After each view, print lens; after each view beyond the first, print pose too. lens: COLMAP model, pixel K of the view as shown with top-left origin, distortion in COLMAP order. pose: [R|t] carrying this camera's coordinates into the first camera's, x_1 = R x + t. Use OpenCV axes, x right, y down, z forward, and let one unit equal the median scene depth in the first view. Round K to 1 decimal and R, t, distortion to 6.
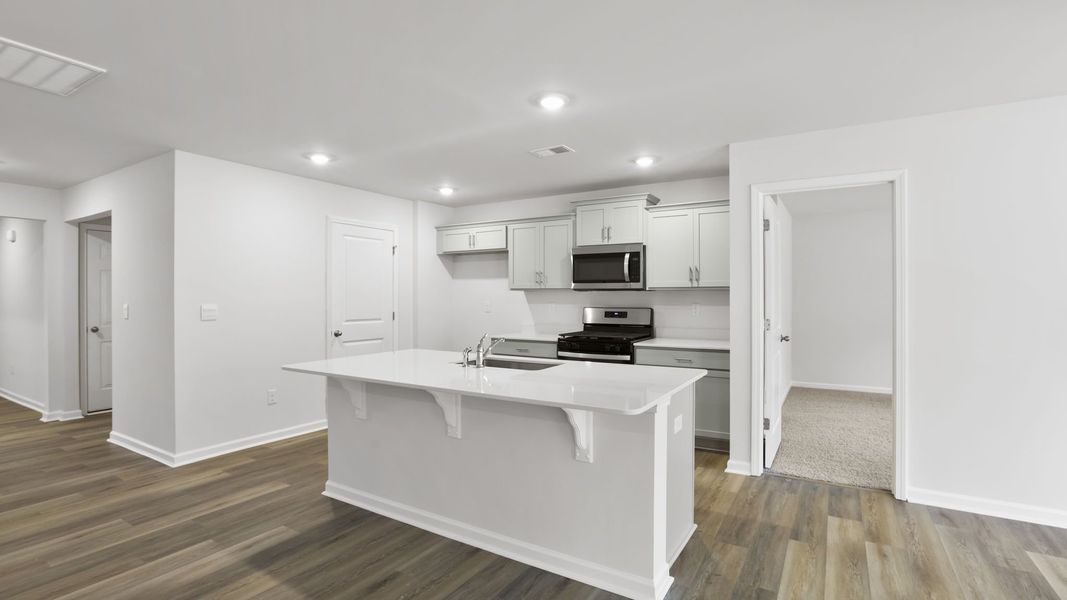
lens RADIAL K [[510.1, 0, 527.9], [0, 510.1, 284.8], [0, 0, 1]] dist [-0.003379, 0.000193]
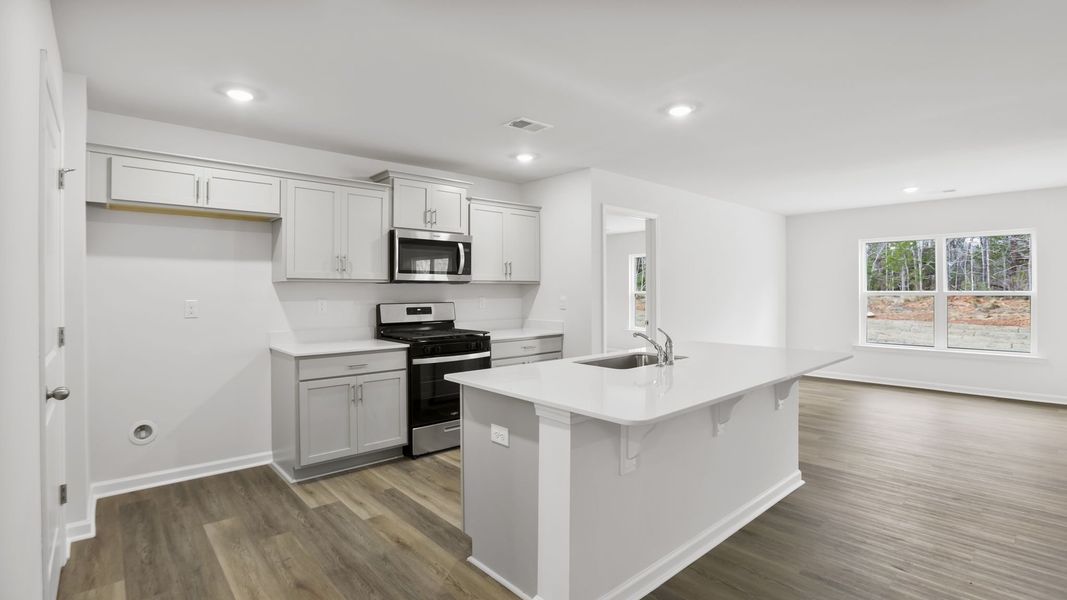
lens RADIAL K [[496.7, 0, 528.4], [0, 496.7, 304.0], [0, 0, 1]] dist [-0.028337, 0.005097]
pose [[0.286392, -0.027937, 0.957705, -0.603794], [-0.017633, 0.999252, 0.034422, 0.014482], [-0.957950, -0.026745, 0.285685, 0.588835]]
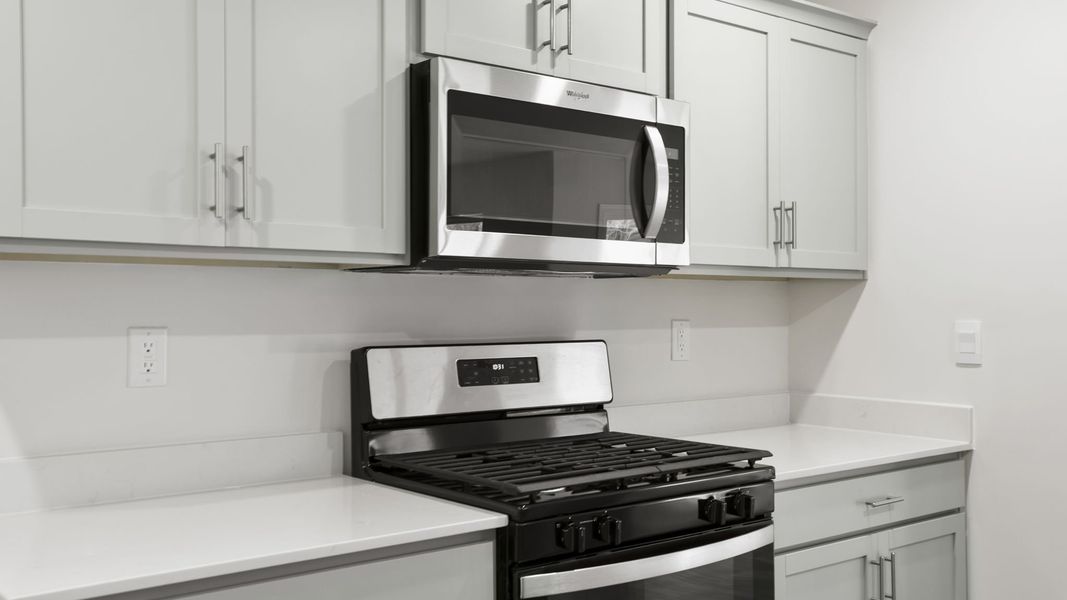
lens RADIAL K [[1041.1, 0, 554.0], [0, 1041.1, 320.1], [0, 0, 1]] dist [0.098820, 0.000000]
pose [[0.311420, -0.008550, 0.950234, -0.301015], [-0.016099, 0.999769, 0.014272, 0.026866], [-0.950136, -0.019743, 0.311211, 0.837372]]
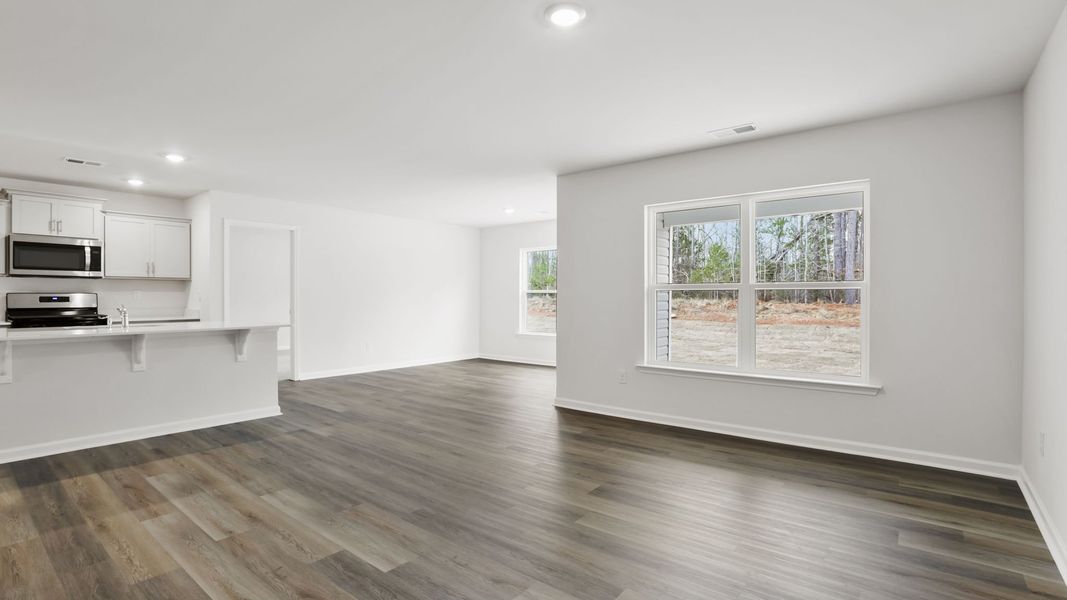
lens RADIAL K [[496.7, 0, 543.9], [0, 496.7, 303.1], [0, 0, 1]] dist [-0.028337, 0.005097]
pose [[0.114990, -0.012150, 0.993292, -0.764413], [-0.024366, 0.999590, 0.015048, 0.025417], [-0.993068, -0.025933, 0.114647, -0.176572]]
